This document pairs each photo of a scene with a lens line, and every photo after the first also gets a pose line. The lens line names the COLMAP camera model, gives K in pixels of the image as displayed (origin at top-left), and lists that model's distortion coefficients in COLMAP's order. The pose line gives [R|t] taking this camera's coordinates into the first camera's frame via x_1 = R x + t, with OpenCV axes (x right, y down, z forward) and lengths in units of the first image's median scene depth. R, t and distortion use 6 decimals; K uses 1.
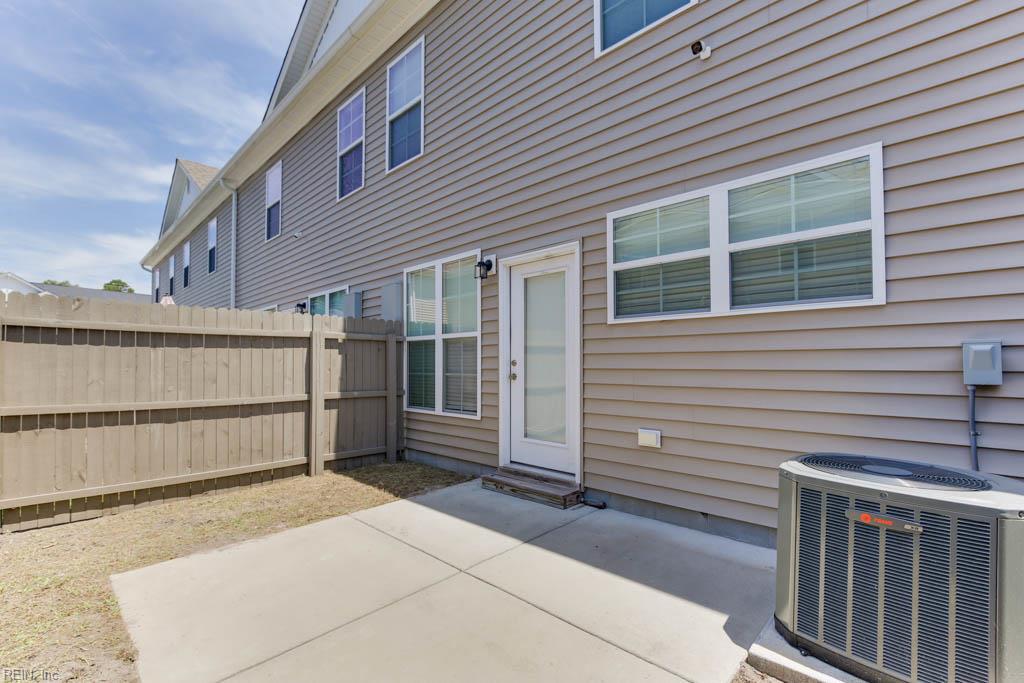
lens RADIAL K [[468.2, 0, 538.3], [0, 468.2, 353.9], [0, 0, 1]] dist [-0.002488, -0.000416]
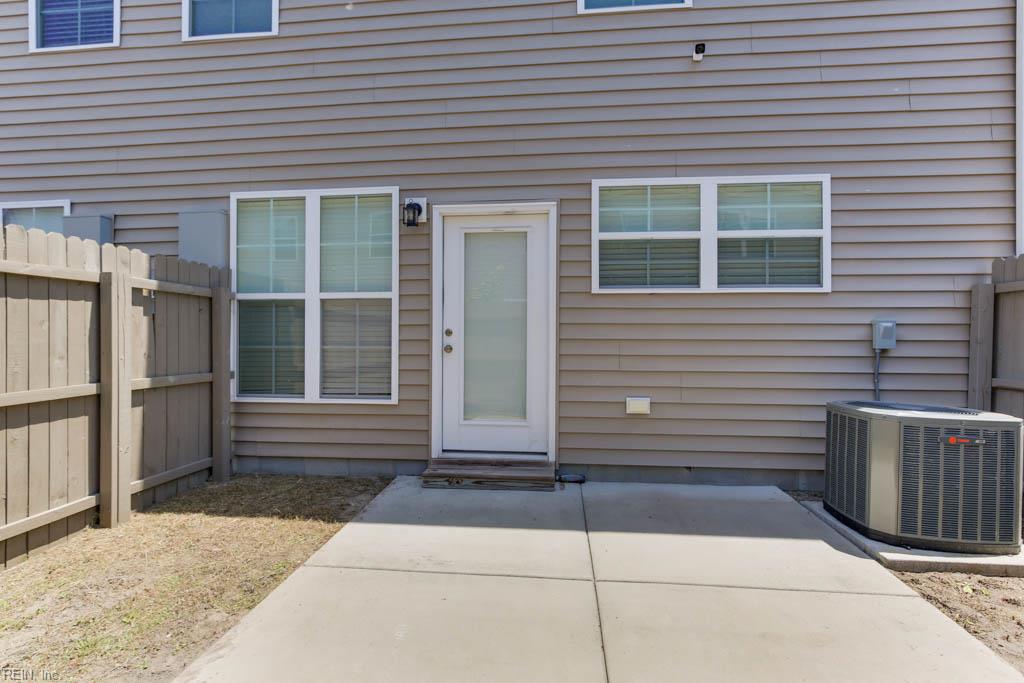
lens RADIAL K [[468.1, 0, 528.7], [0, 468.1, 336.2], [0, 0, 1]] dist [-0.004808, -0.000185]
pose [[0.788474, 0.007046, 0.615028, -0.522007], [-0.017633, 0.999782, 0.011152, 0.016120], [-0.614815, -0.019638, 0.788427, 0.290662]]
